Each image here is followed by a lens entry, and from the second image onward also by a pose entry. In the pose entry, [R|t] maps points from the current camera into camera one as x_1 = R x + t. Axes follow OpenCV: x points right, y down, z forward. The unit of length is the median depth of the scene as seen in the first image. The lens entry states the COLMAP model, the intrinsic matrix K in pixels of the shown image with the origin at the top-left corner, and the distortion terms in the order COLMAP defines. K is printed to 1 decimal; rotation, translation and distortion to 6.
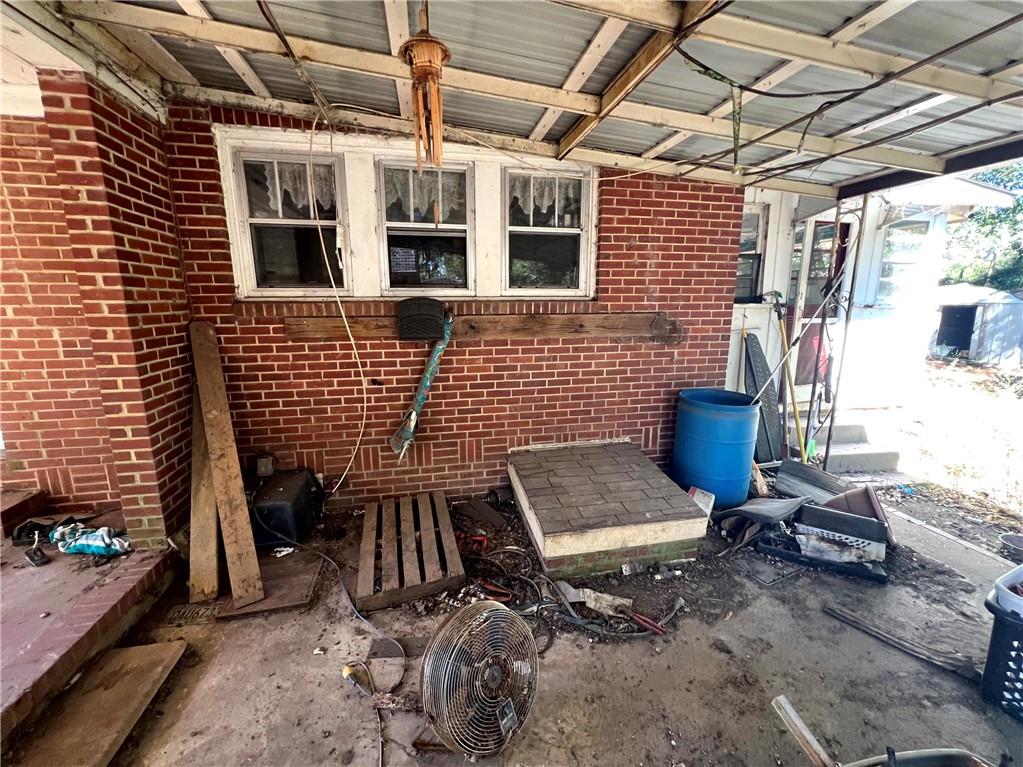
lens RADIAL K [[413.9, 0, 509.5], [0, 413.9, 380.1], [0, 0, 1]] dist [0.001934, -0.000110]
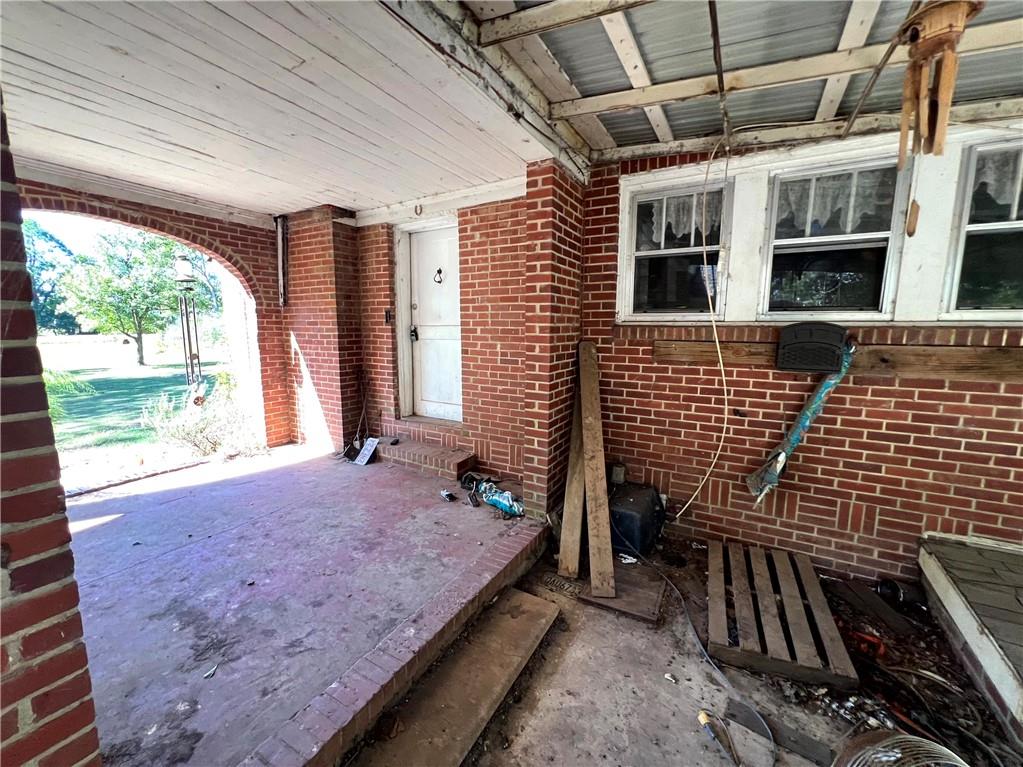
lens RADIAL K [[413.9, 0, 509.5], [0, 413.9, 380.1], [0, 0, 1]] dist [0.001934, -0.000110]
pose [[0.756156, 0.093423, -0.647688, -0.130576], [-0.133413, 0.990978, -0.012817, 0.014247], [0.640647, 0.096101, 0.761798, -0.043536]]
